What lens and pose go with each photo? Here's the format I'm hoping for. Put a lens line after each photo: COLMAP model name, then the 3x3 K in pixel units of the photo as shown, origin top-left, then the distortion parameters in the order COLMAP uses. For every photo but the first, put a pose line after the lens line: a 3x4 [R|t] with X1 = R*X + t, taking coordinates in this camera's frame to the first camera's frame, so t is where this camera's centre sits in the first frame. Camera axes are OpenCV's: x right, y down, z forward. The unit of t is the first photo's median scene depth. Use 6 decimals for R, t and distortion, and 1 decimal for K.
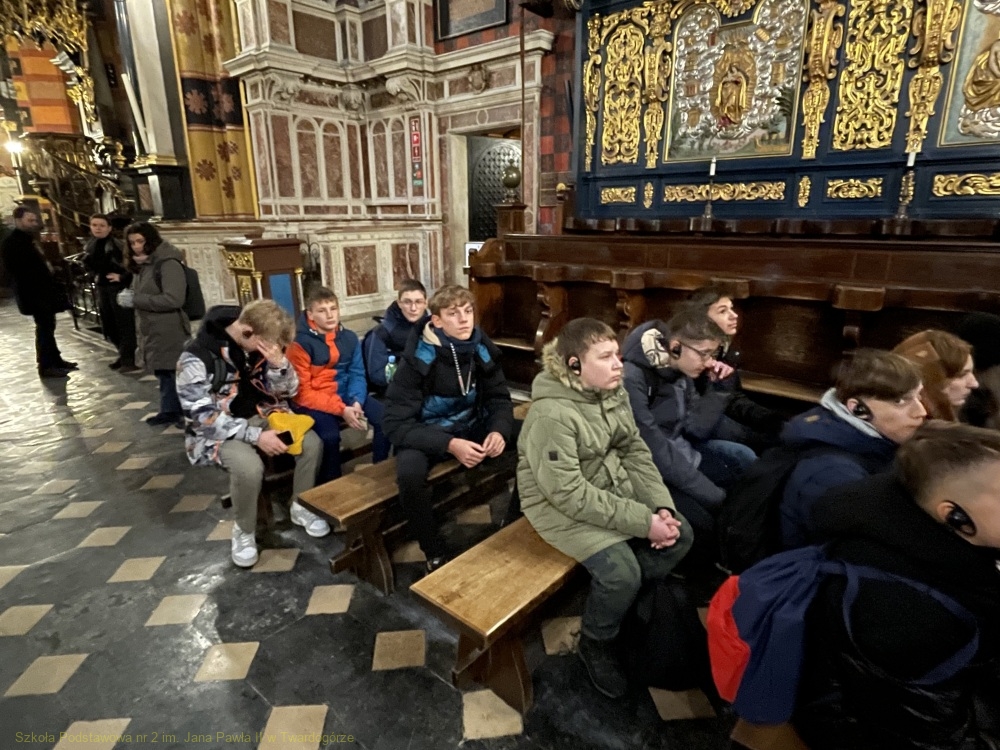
lens RADIAL K [[570.2, 0, 500.8], [0, 570.2, 375.0], [0, 0, 1]] dist [-0.001792, 0.000320]
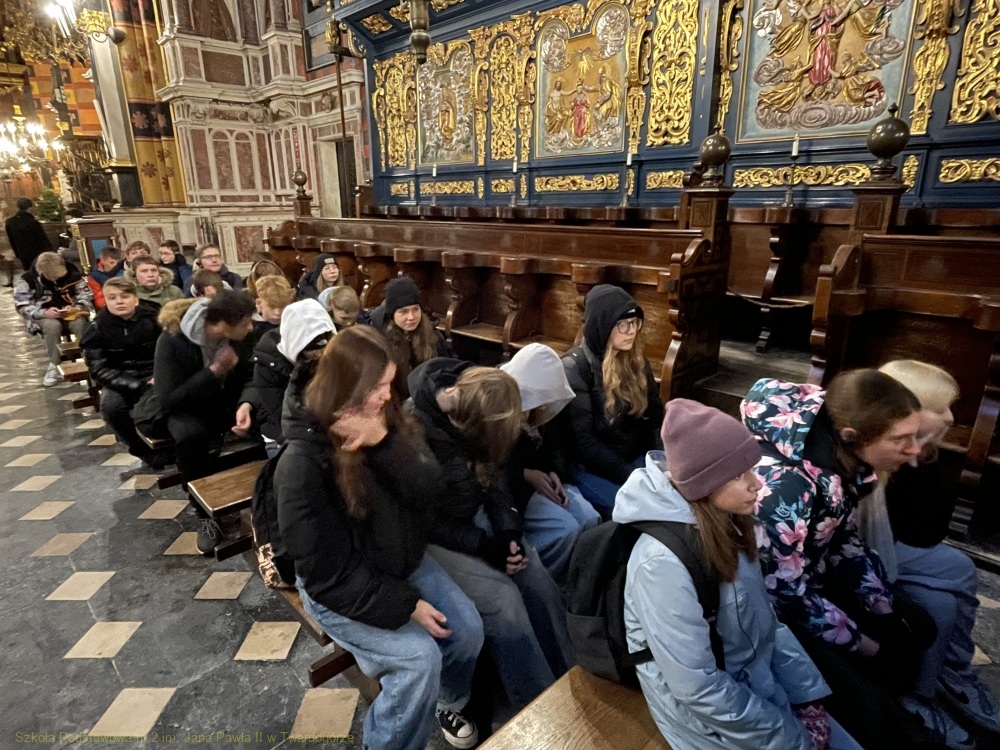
lens RADIAL K [[570.2, 0, 504.2], [0, 570.2, 374.6], [0, 0, 1]] dist [-0.001792, 0.000320]
pose [[0.995081, 0.025987, -0.095595, 0.494703], [-0.023222, 0.999282, 0.029926, 0.073915], [0.096304, -0.027559, 0.994970, -0.305264]]
